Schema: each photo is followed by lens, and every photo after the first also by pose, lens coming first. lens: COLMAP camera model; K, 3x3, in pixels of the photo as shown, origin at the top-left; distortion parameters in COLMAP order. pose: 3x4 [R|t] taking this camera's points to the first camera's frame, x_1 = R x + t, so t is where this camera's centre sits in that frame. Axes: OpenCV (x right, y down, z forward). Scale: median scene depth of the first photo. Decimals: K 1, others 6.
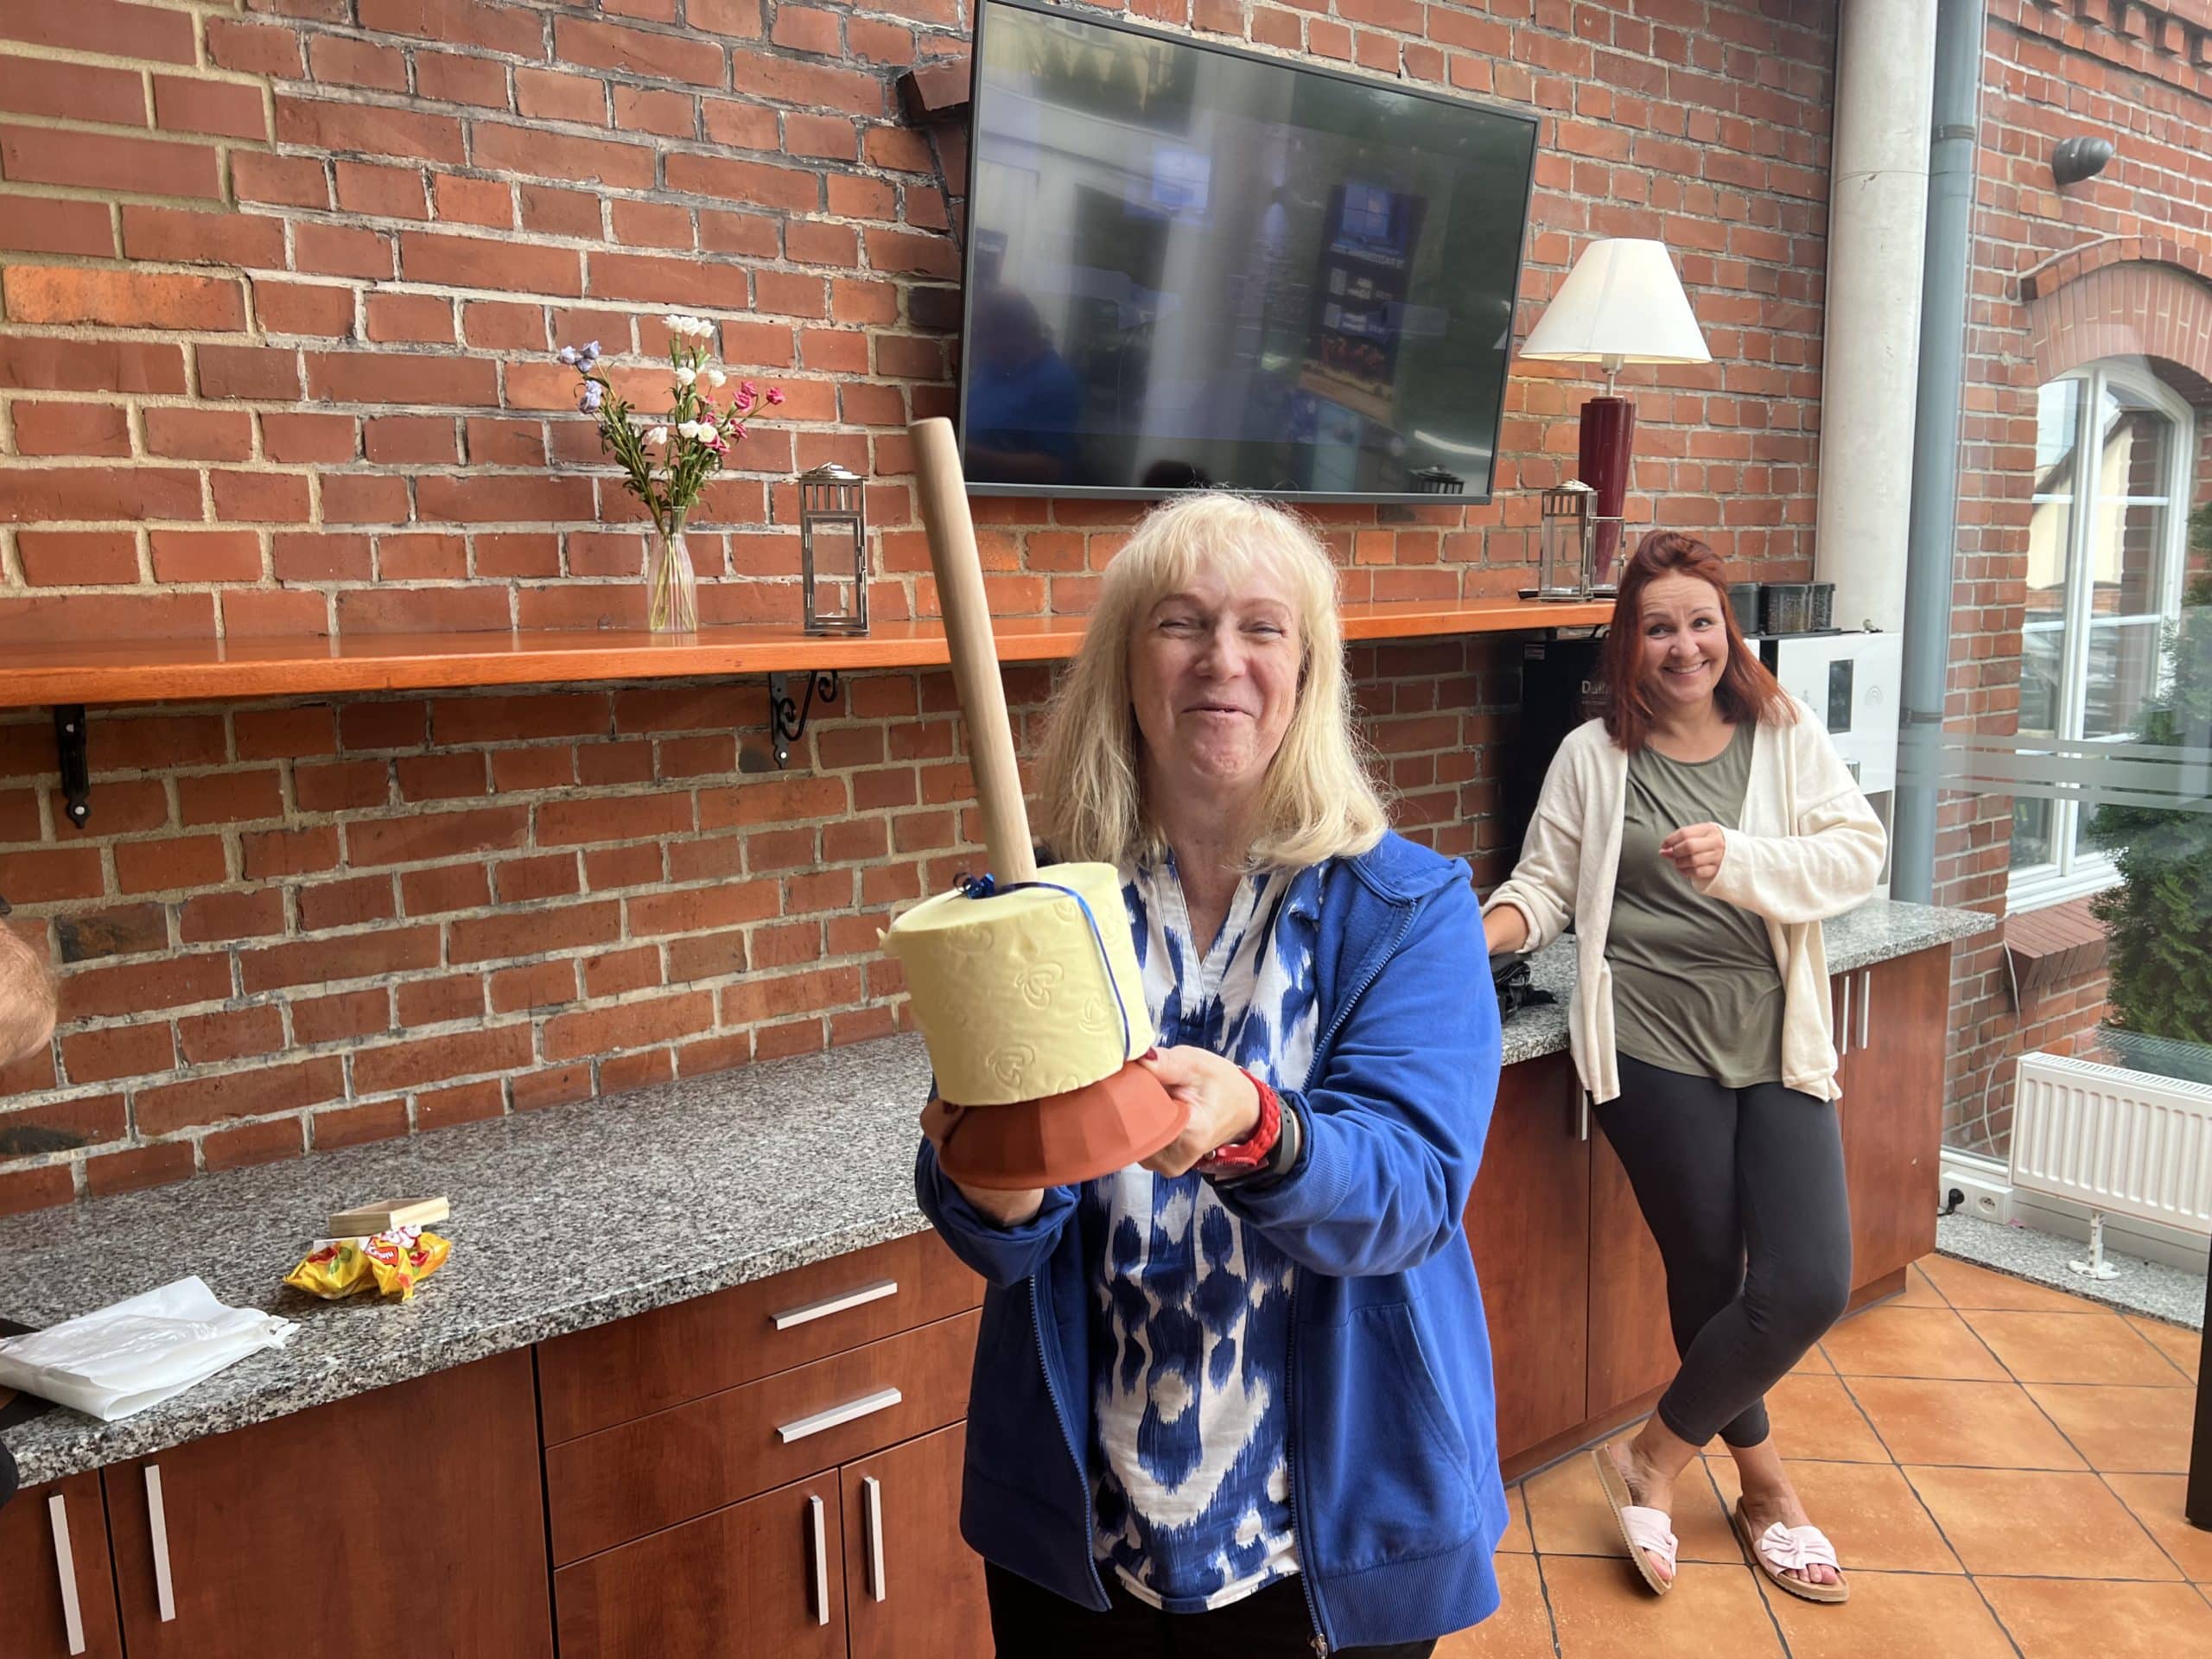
lens RADIAL K [[1653.5, 0, 1120.4], [0, 1653.5, 838.2], [0, 0, 1]] dist [0.046042, -0.057024]
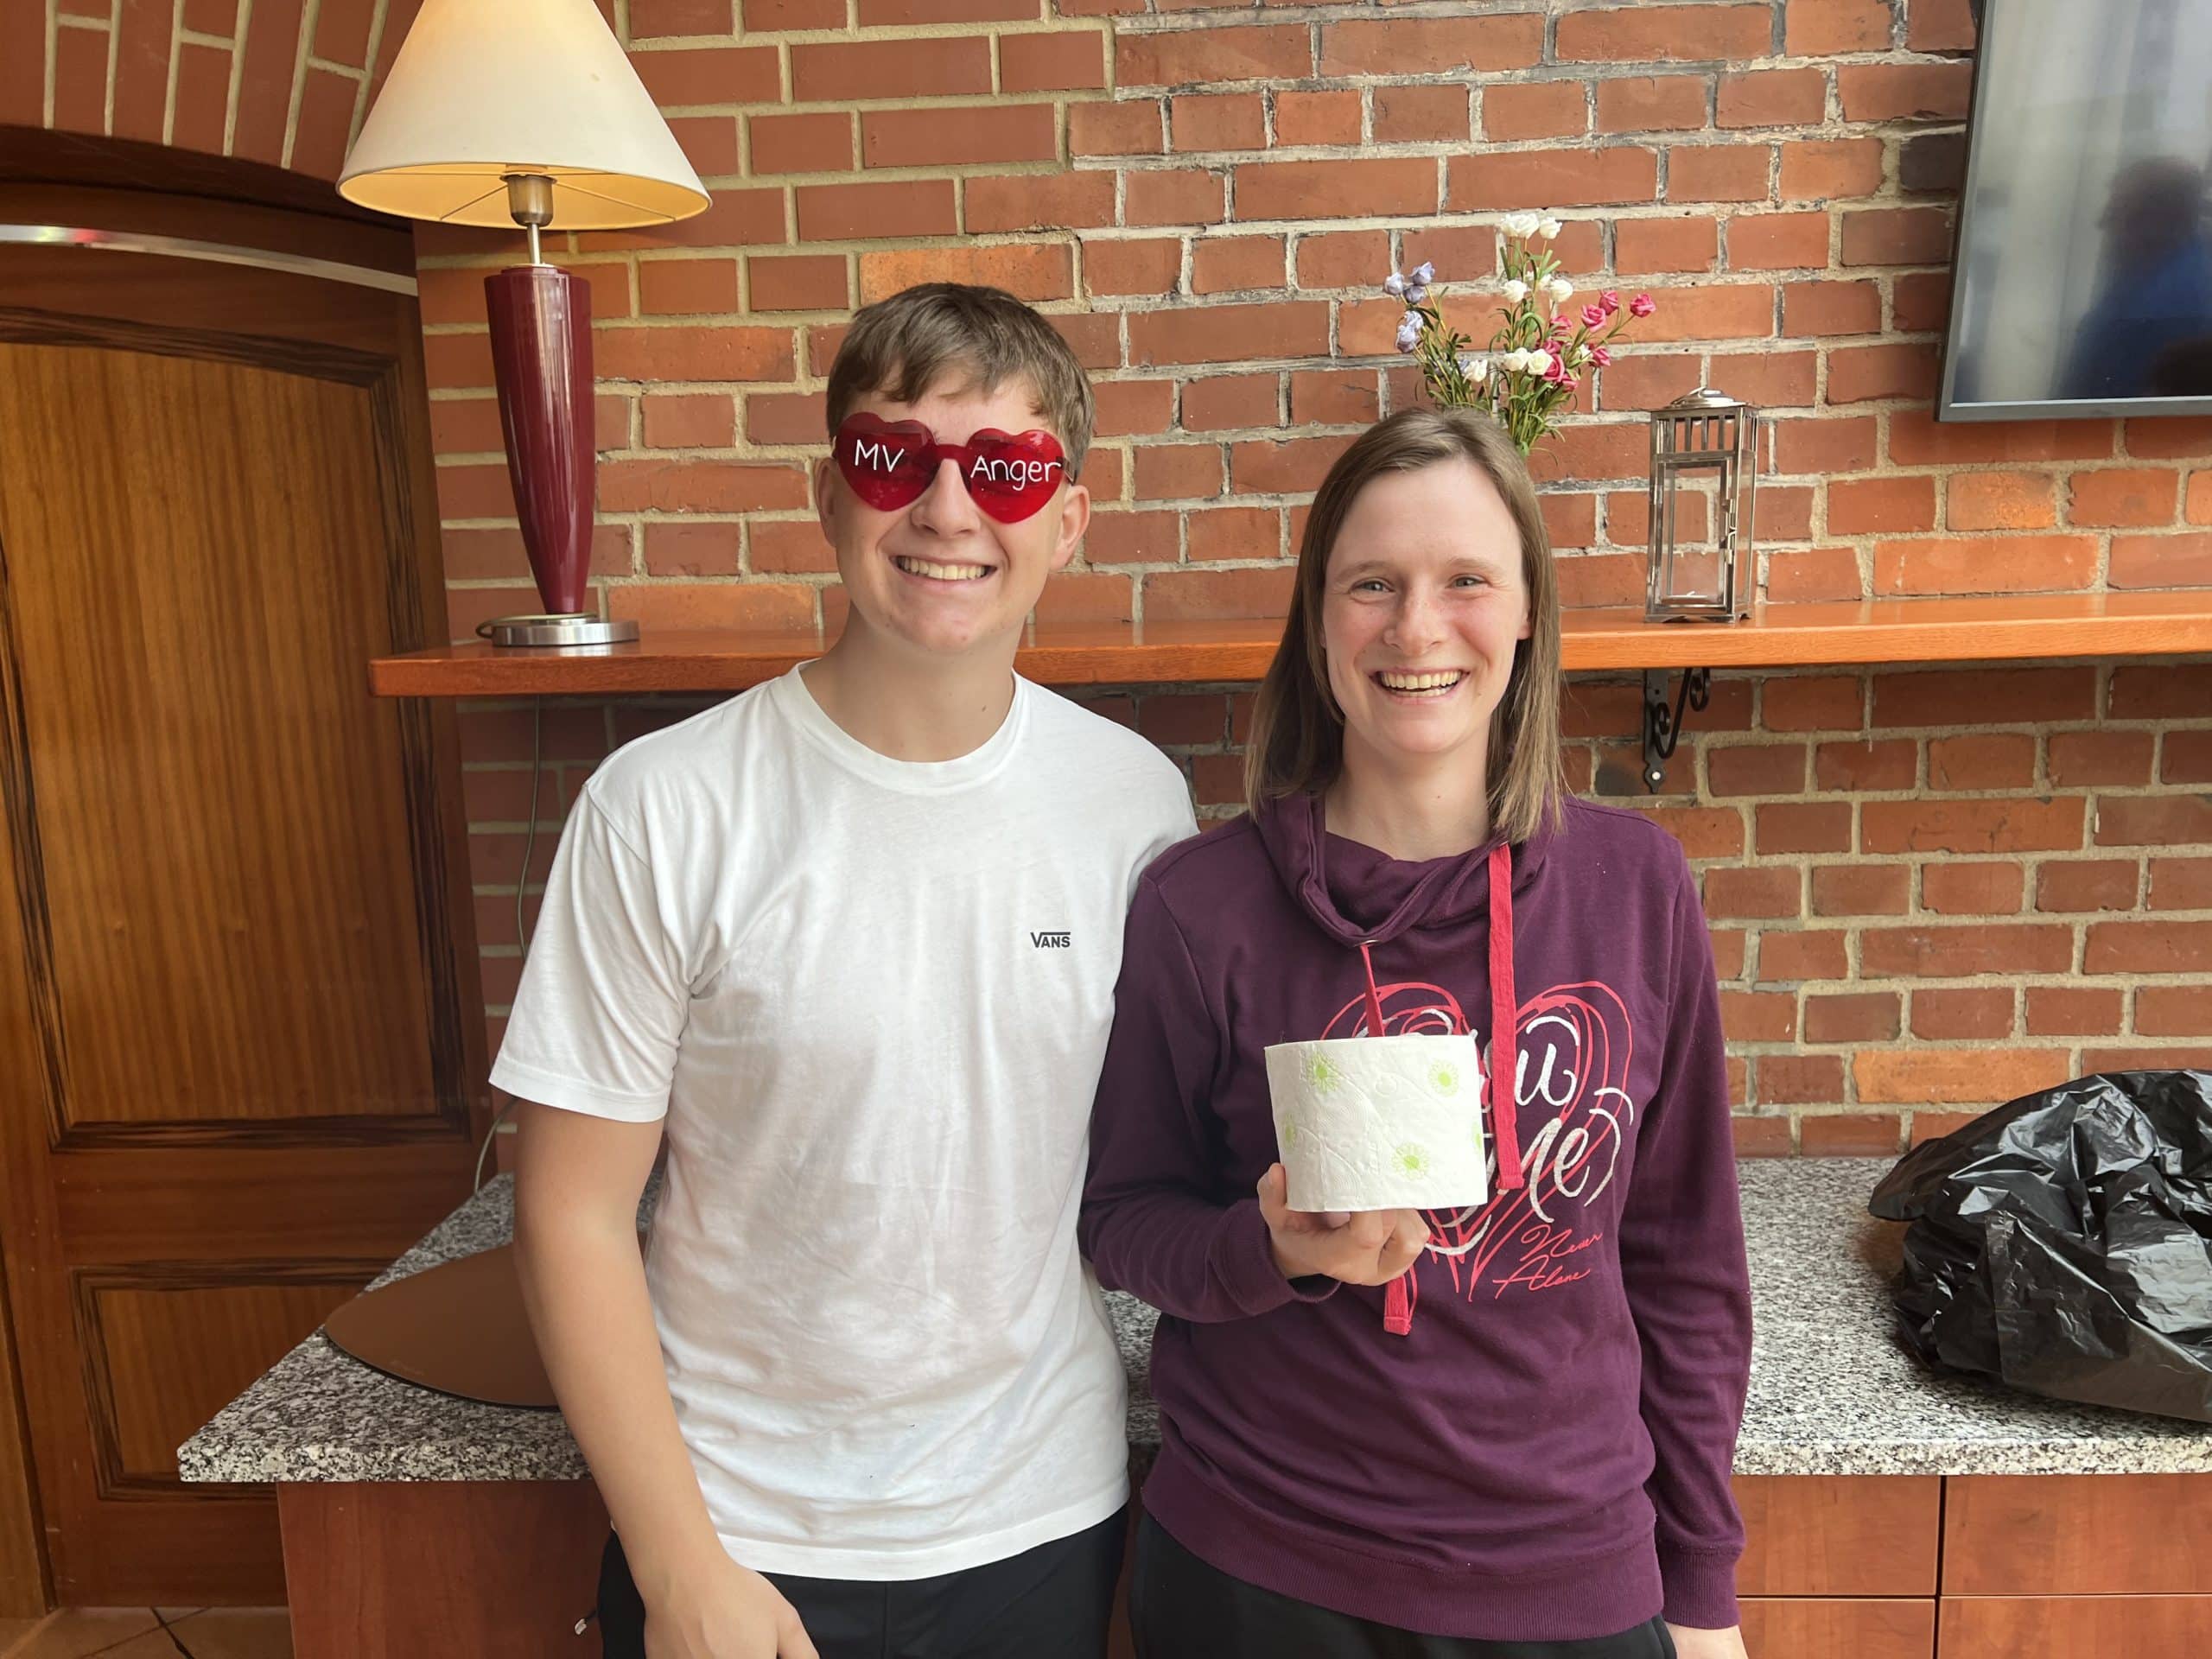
lens RADIAL K [[1653.5, 0, 1106.4], [0, 1653.5, 837.6], [0, 0, 1]] dist [0.046042, -0.057024]
pose [[0.771668, 0.089808, -0.629654, 0.090342], [-0.083621, 0.995713, 0.039538, -0.030475], [0.630505, 0.022142, 0.775869, 0.232057]]
